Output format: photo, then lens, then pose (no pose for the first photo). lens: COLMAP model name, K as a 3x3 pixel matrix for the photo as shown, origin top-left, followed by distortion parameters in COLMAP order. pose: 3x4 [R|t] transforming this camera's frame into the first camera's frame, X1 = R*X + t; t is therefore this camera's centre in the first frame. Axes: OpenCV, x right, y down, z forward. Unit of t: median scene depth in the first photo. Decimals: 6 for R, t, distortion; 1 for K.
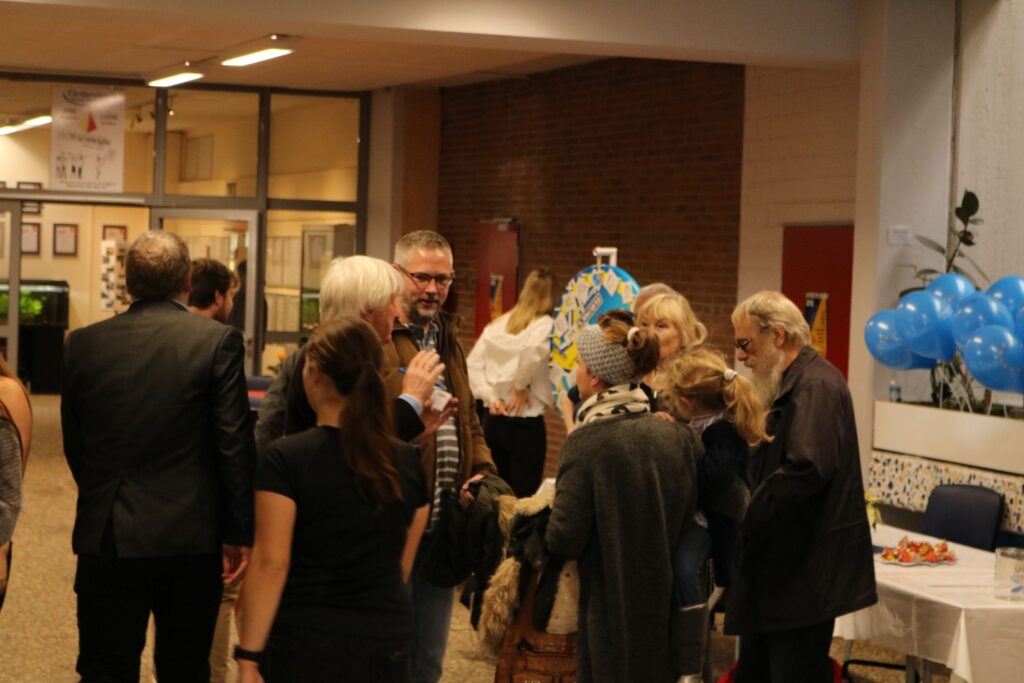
lens RADIAL K [[2467.3, 0, 512.0], [0, 2467.3, 341.5], [0, 0, 1]] dist [0.344138, 0.000000]
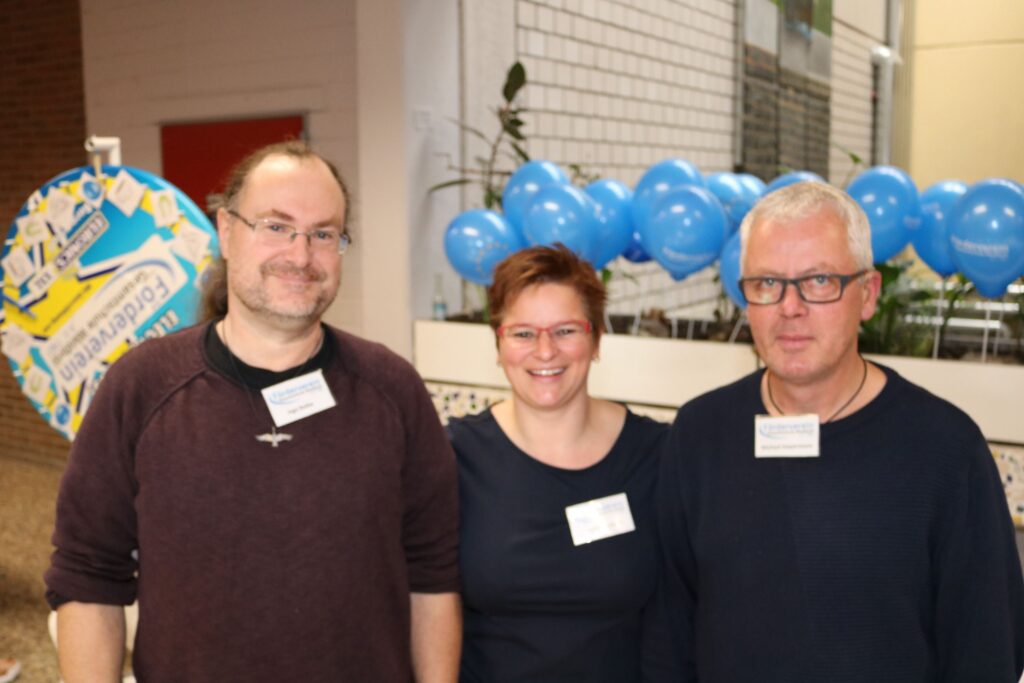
lens RADIAL K [[1129.6, 0, 512.0], [0, 1129.6, 341.7], [0, 0, 1]] dist [-0.031717, 0.000000]
pose [[0.797335, -0.130616, 0.589234, -0.051293], [0.060469, 0.988677, 0.137337, -0.019633], [-0.600501, -0.073873, 0.796205, 0.701454]]
